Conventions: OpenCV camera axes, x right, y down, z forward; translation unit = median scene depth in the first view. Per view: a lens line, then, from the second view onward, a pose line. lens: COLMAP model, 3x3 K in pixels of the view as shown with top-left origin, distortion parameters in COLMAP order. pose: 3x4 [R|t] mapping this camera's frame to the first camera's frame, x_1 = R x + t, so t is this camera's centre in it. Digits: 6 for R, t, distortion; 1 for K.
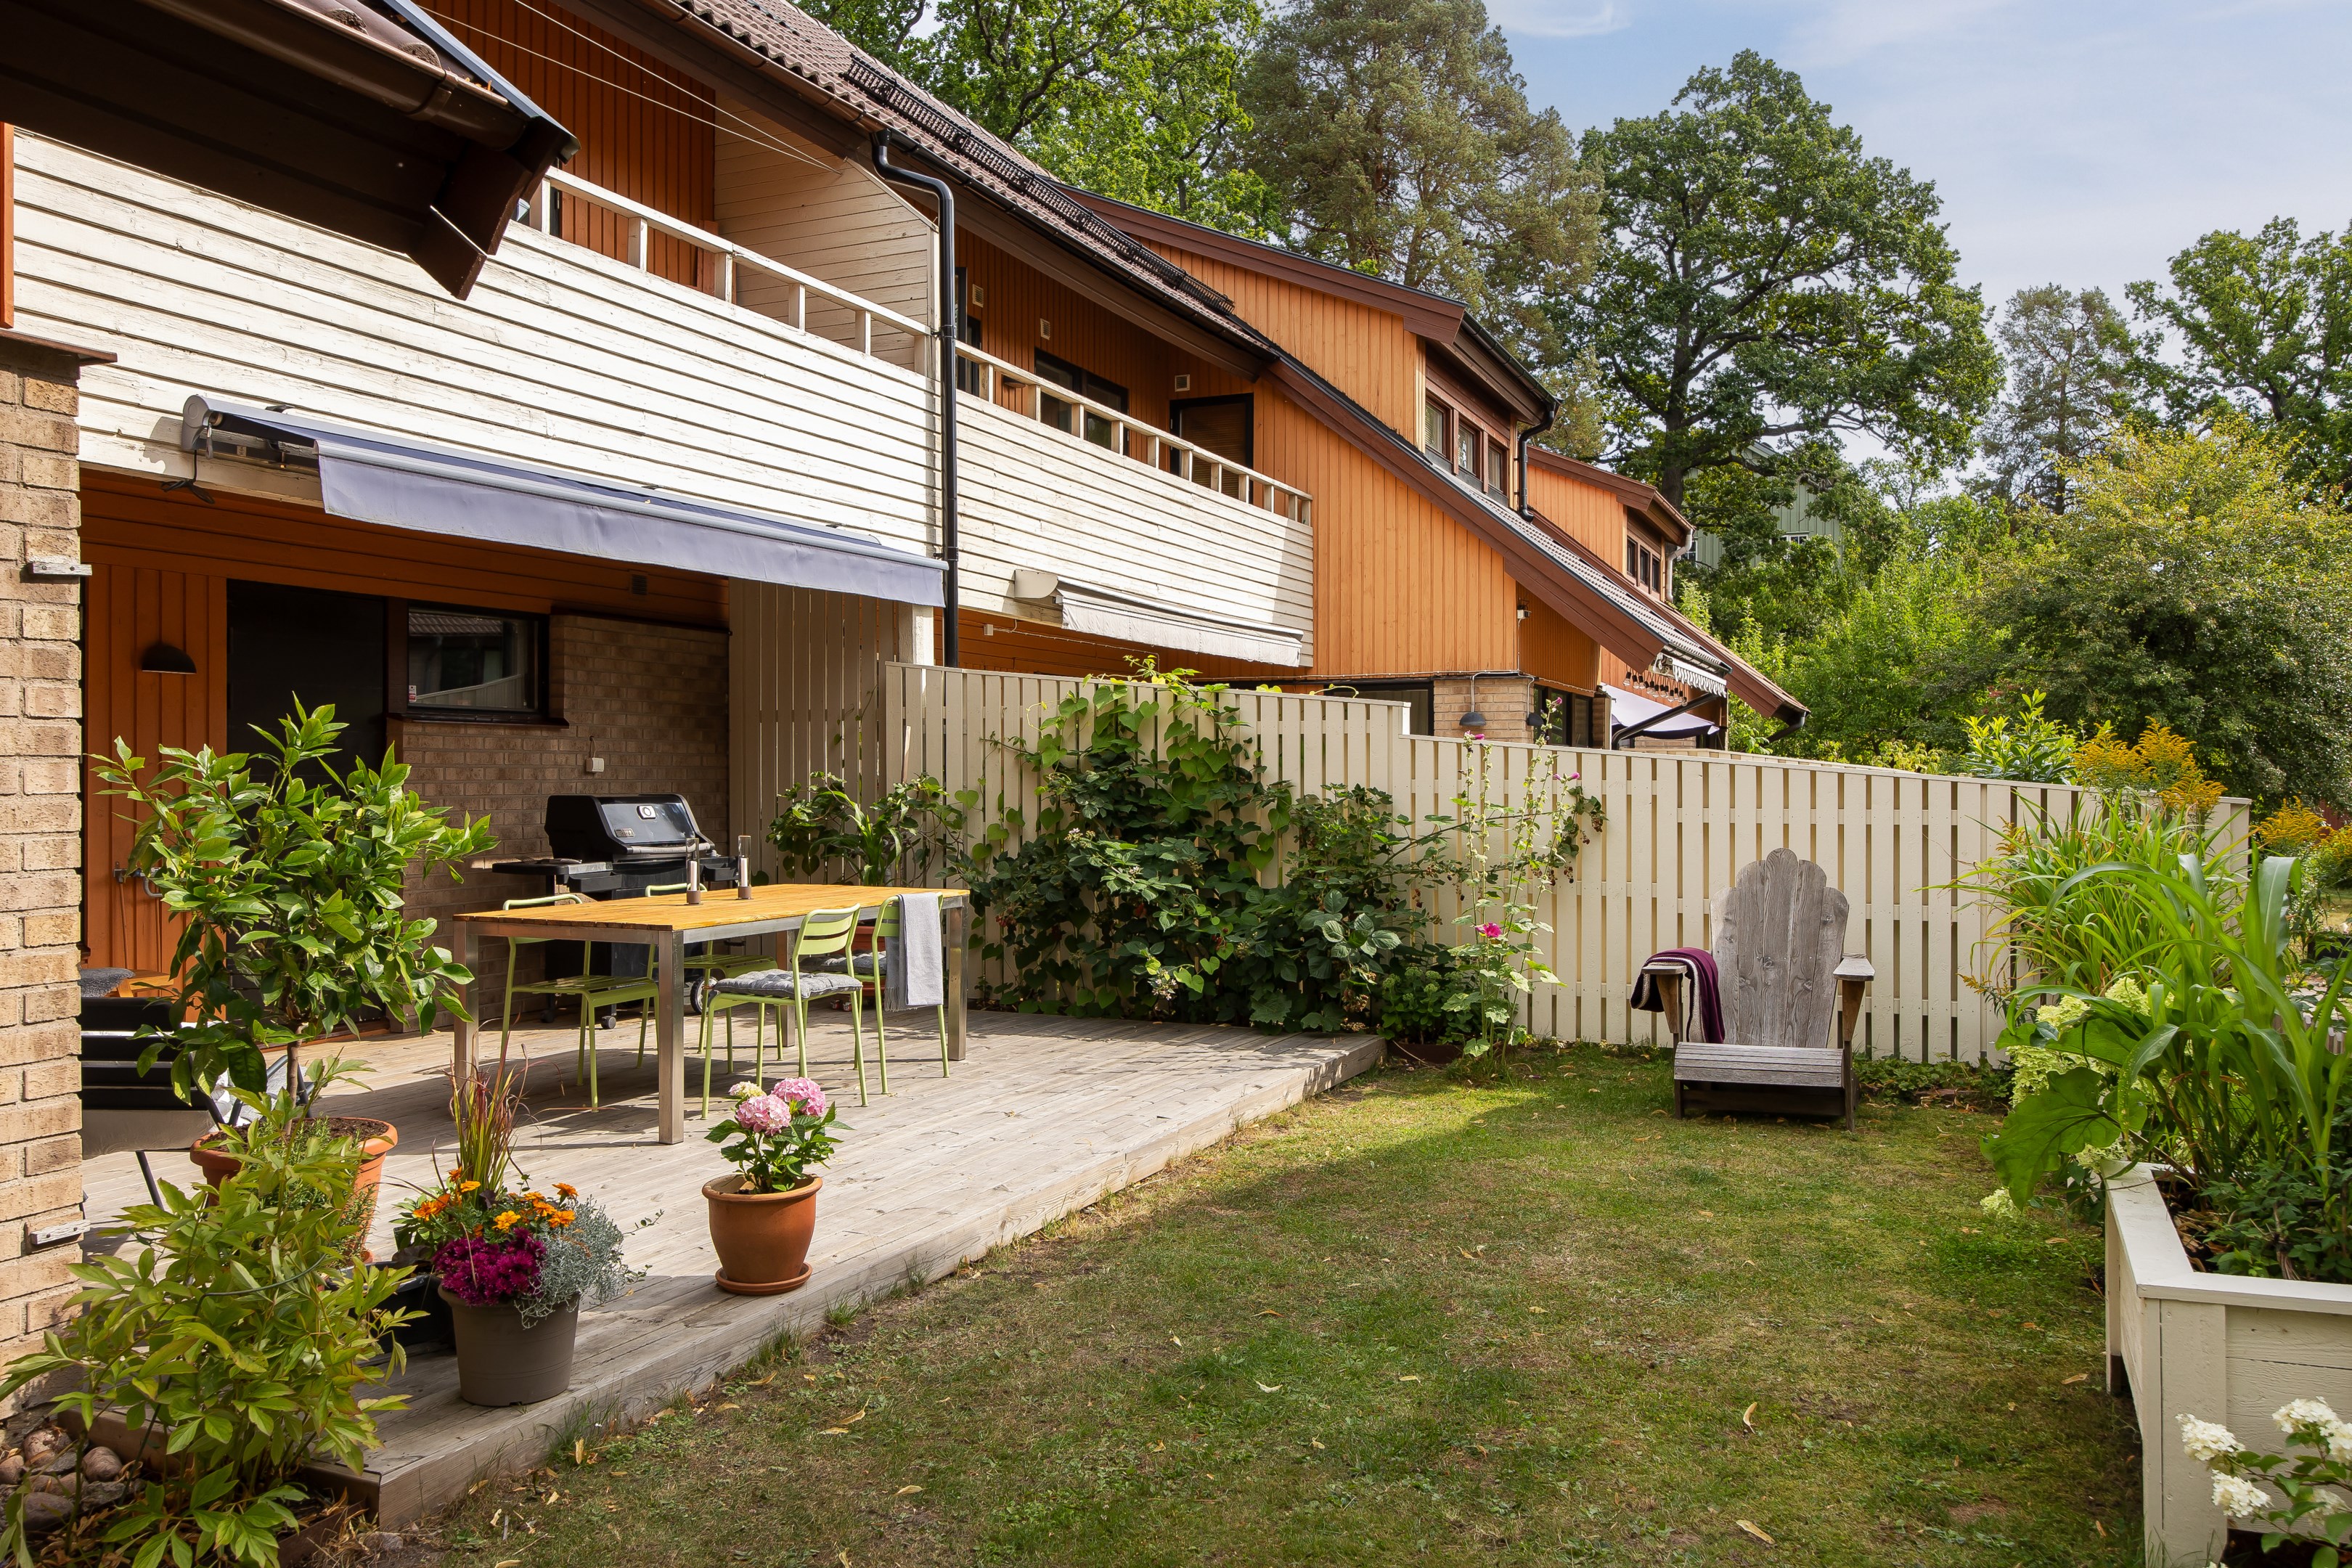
lens RADIAL K [[1731.3, 0, 1176.0], [0, 1731.3, 784.0], [0, 0, 1]] dist [-0.031489, 0.000264]
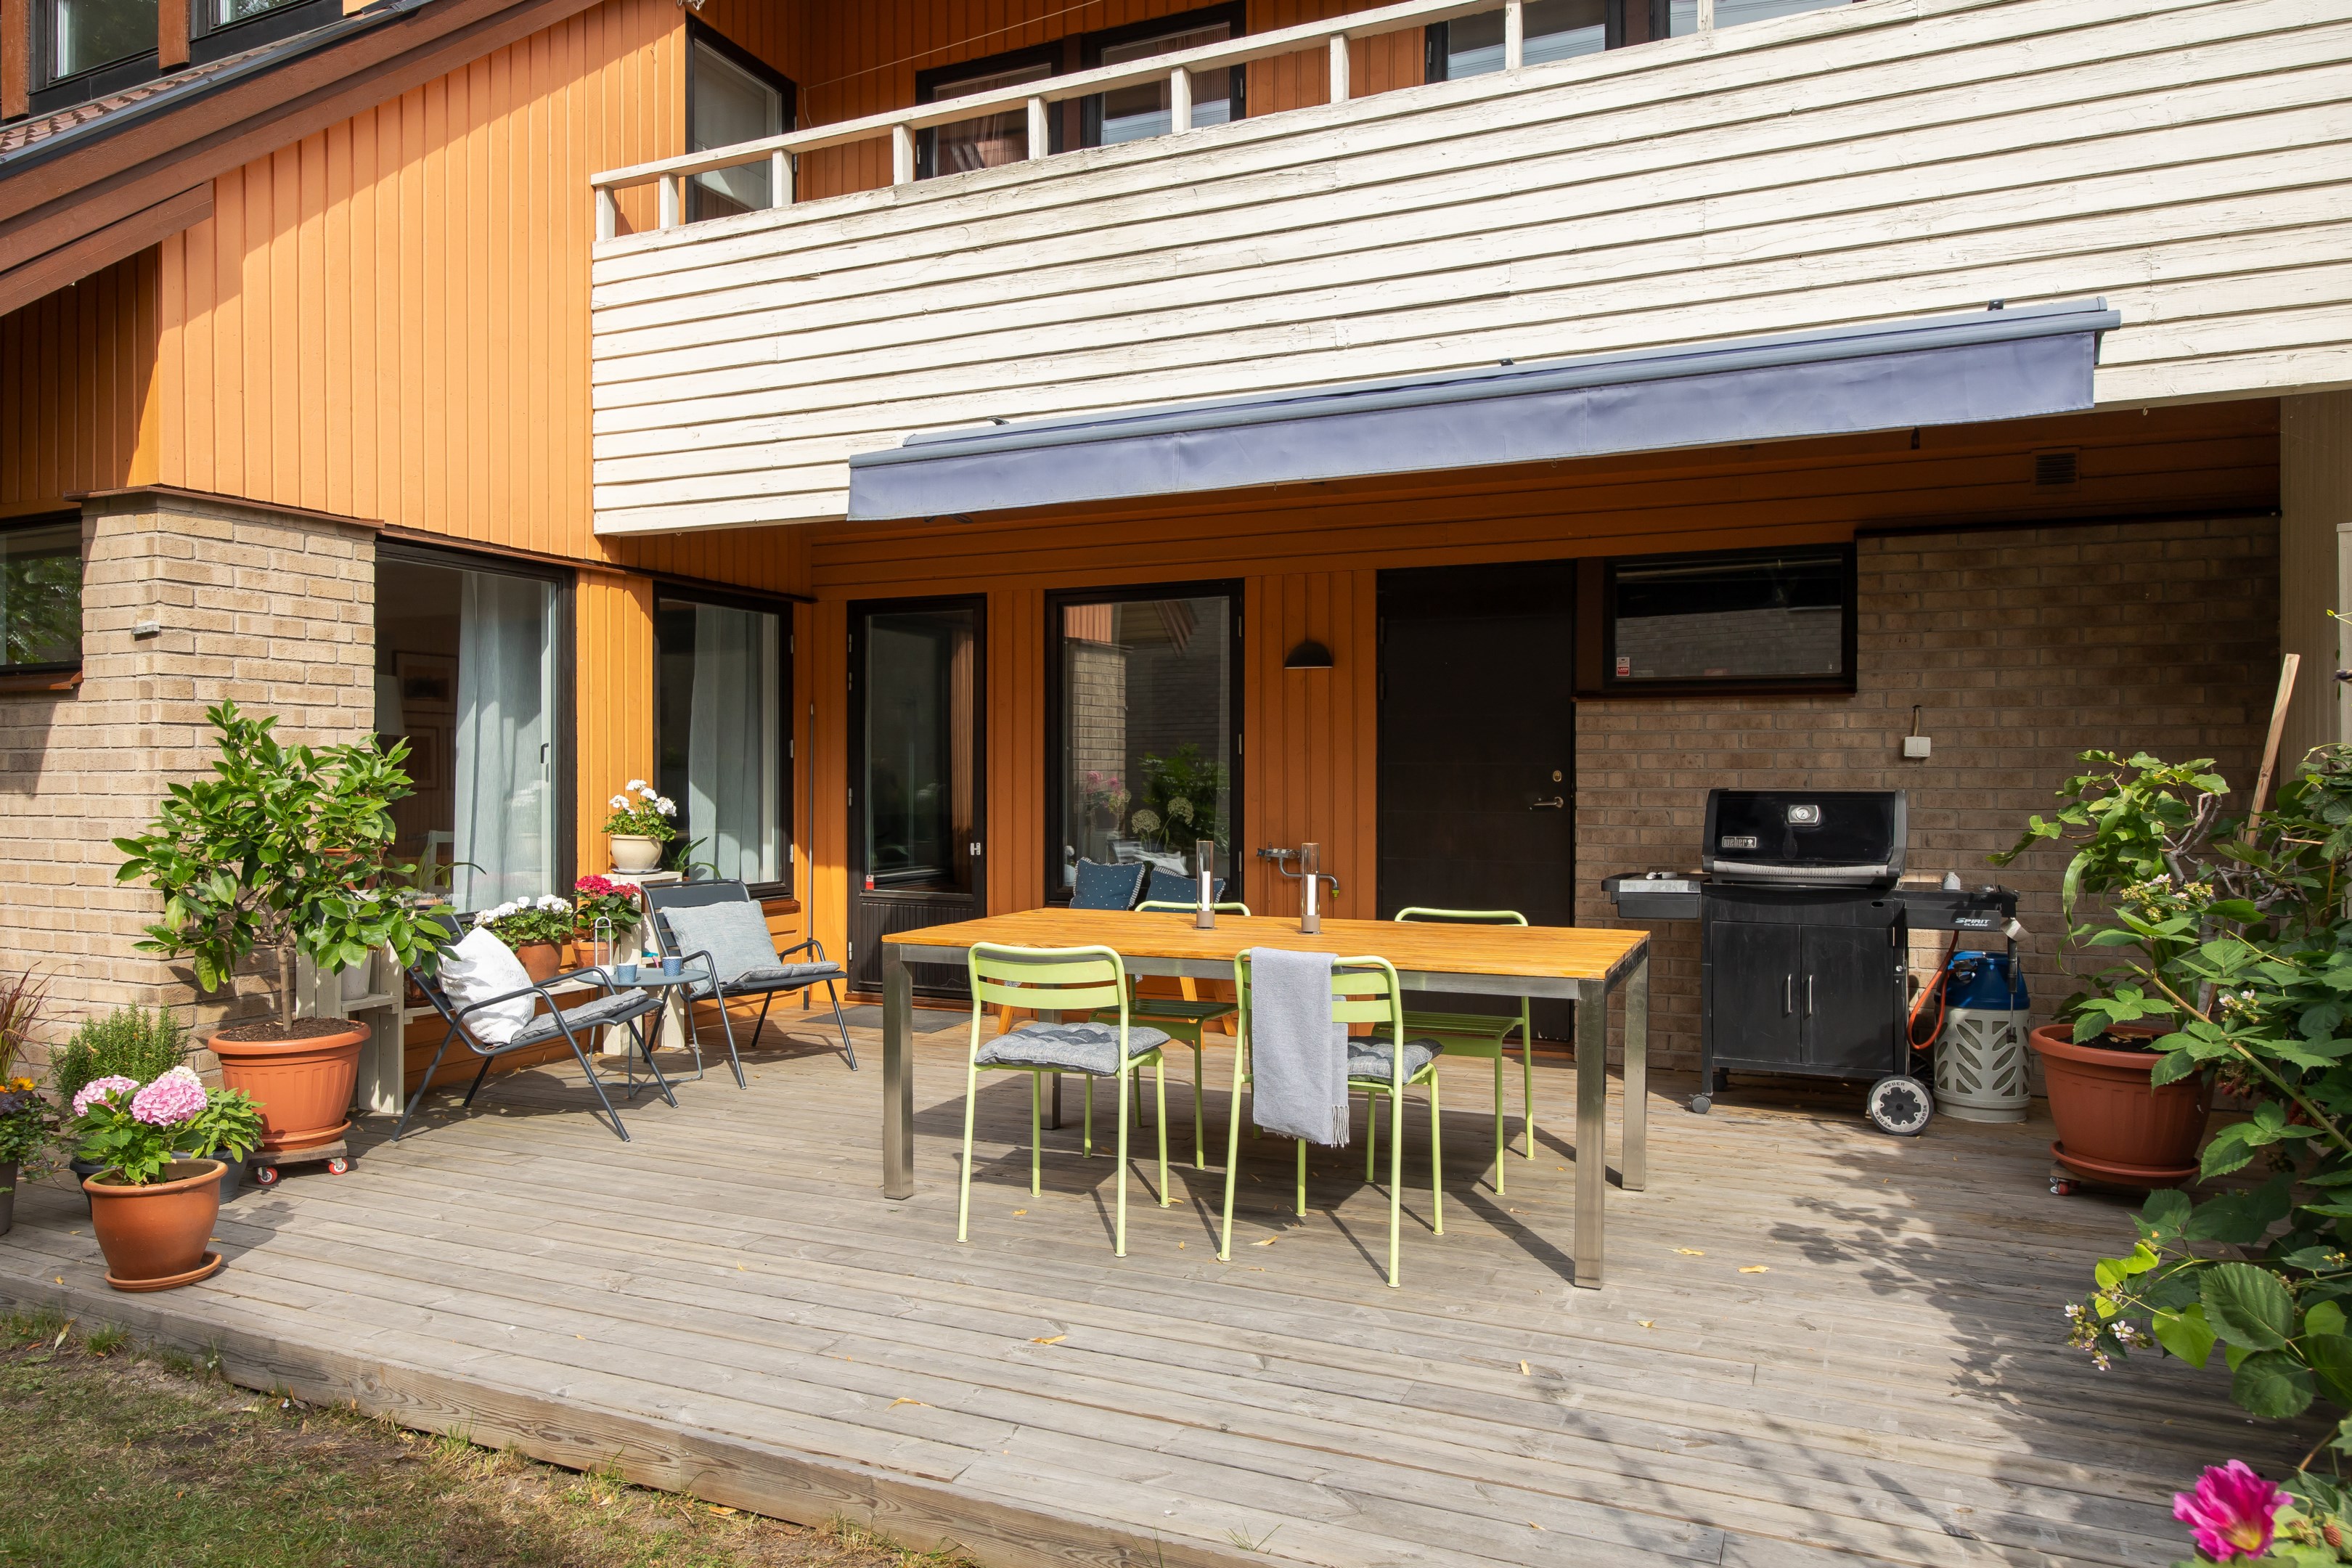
lens RADIAL K [[1532.7, 0, 1177.6], [0, 1532.7, 775.2], [0, 0, 1]] dist [0.000892, -0.003359]
pose [[0.003185, -0.001821, -0.999993, 0.276984], [-0.005247, 0.999985, -0.001838, 0.002910], [0.999981, 0.005253, 0.003176, 0.696903]]
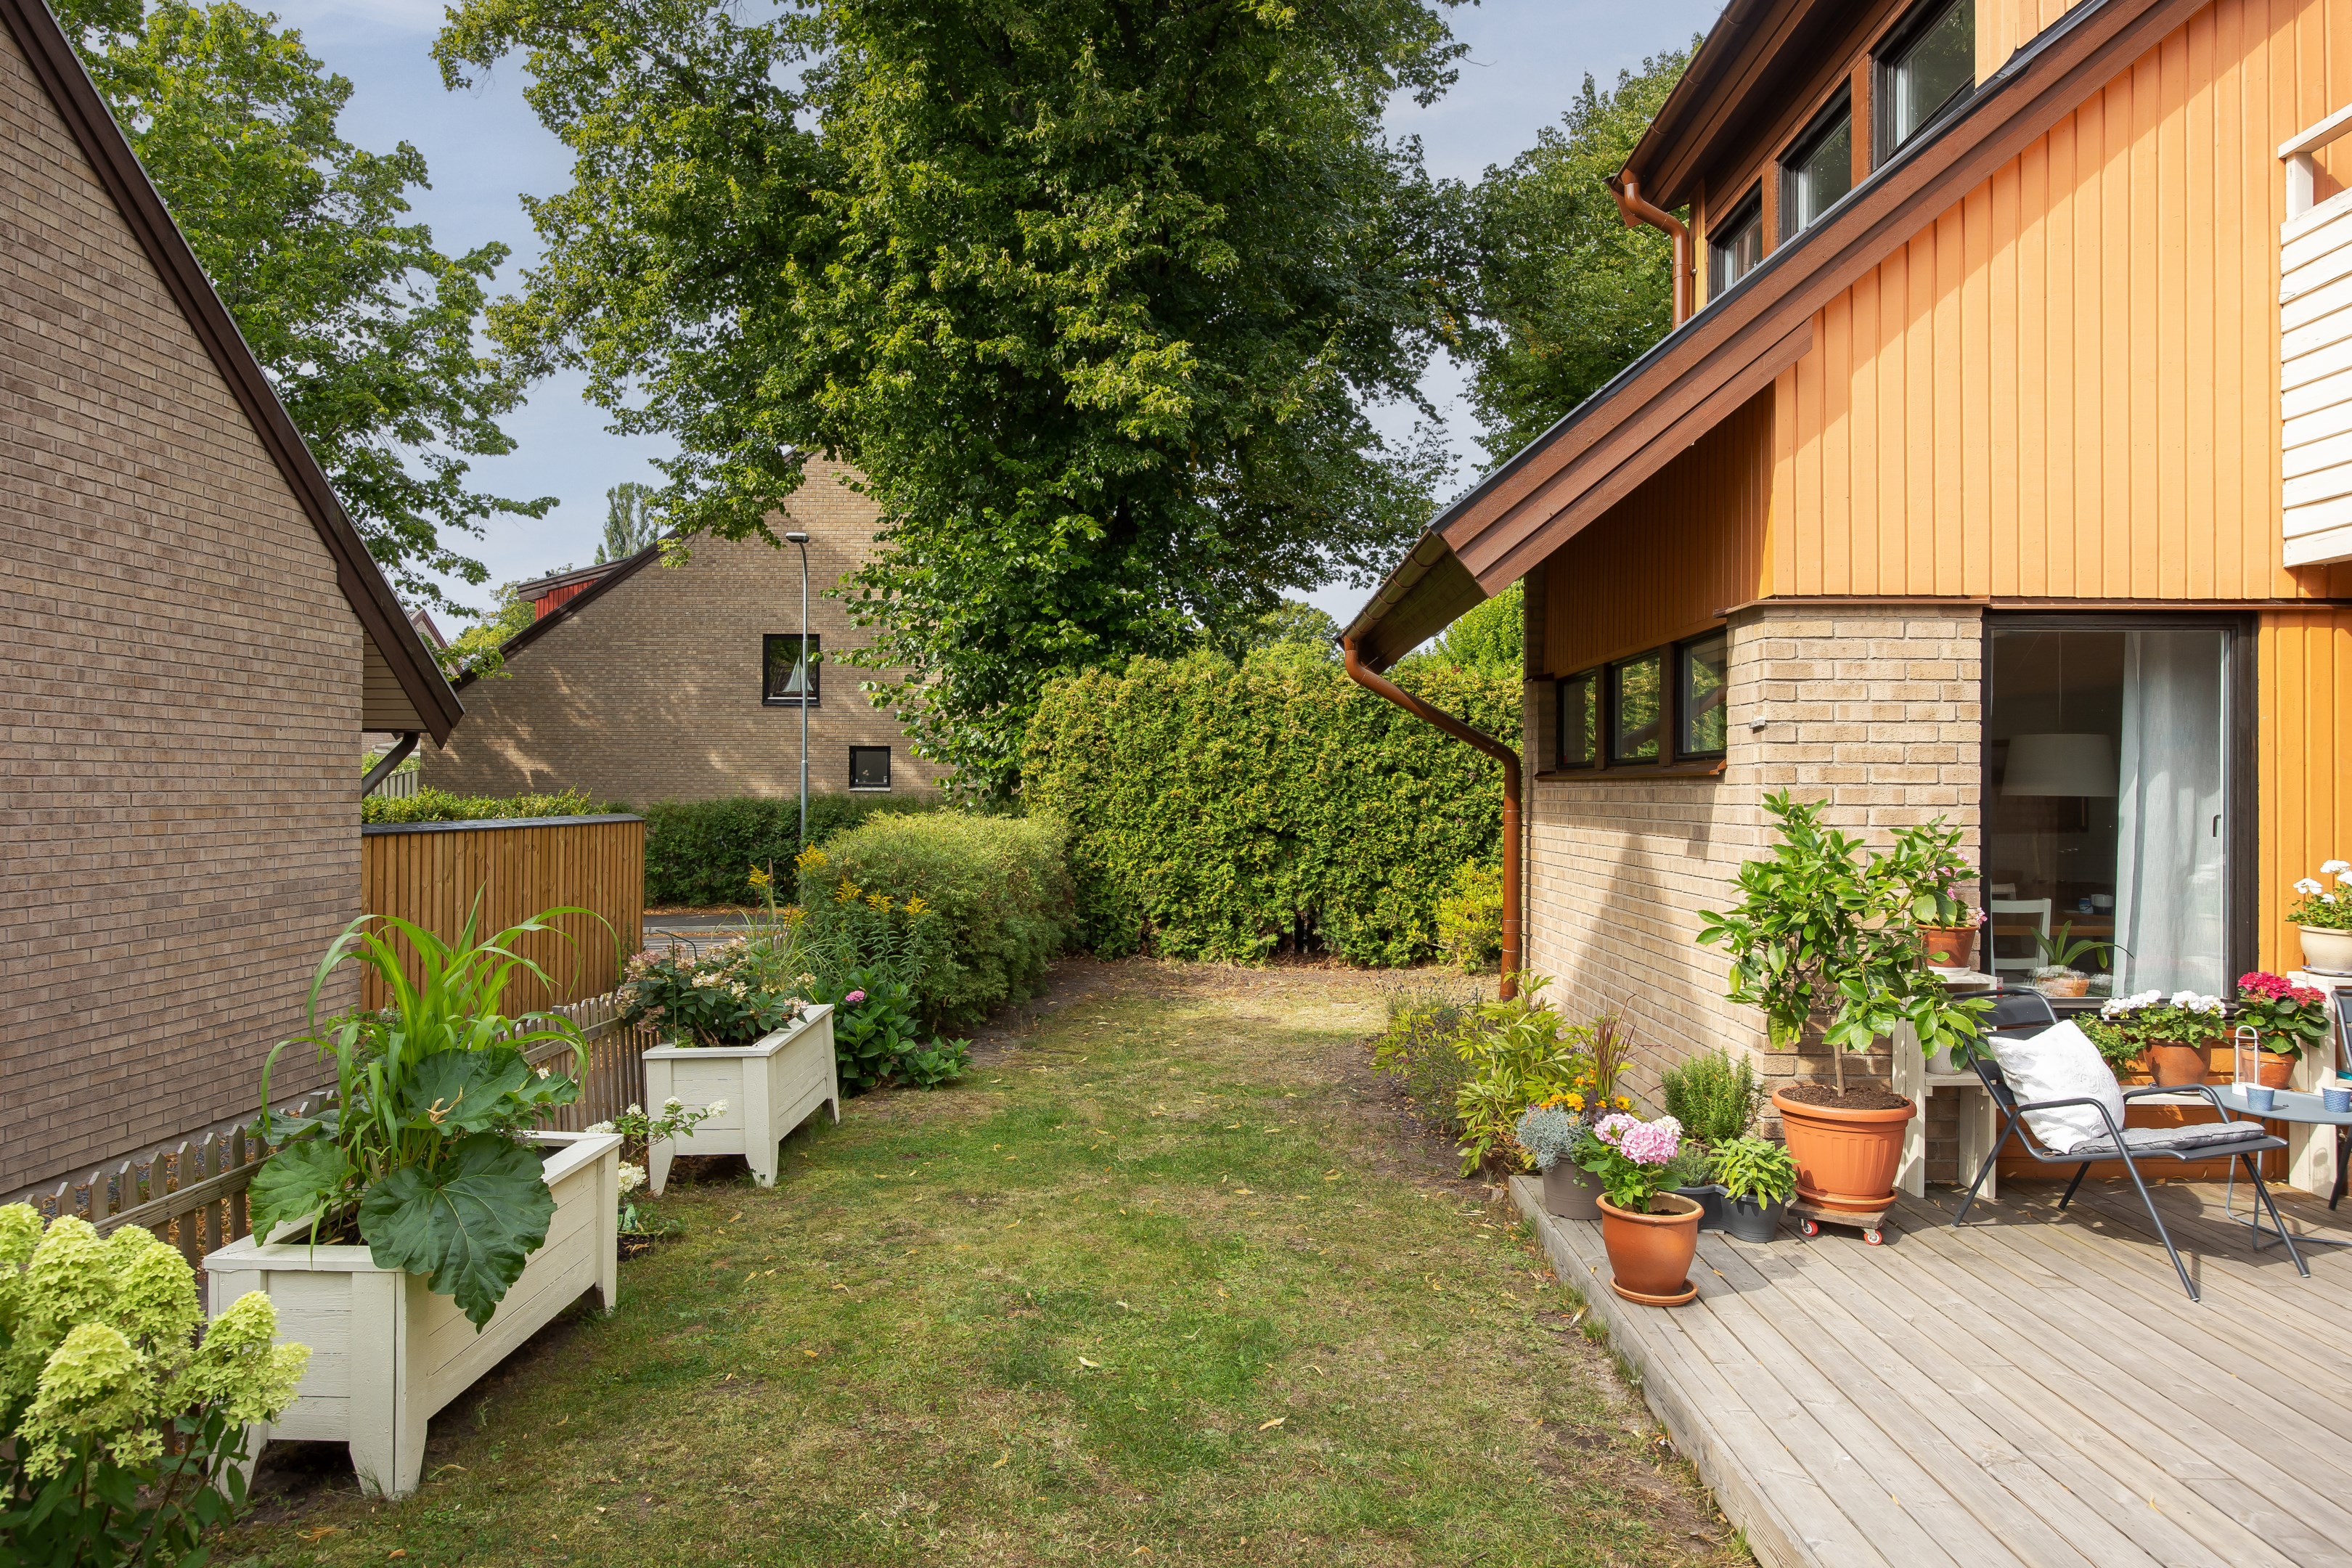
lens RADIAL K [[1487.1, 0, 1175.2], [0, 1487.1, 777.4], [0, 0, 1]] dist [0.002051, -0.001413]
pose [[-0.920392, -0.008833, -0.390896, 0.195375], [-0.007806, 0.999961, -0.004215, -0.019930], [0.390918, -0.000828, -0.920425, 0.793599]]
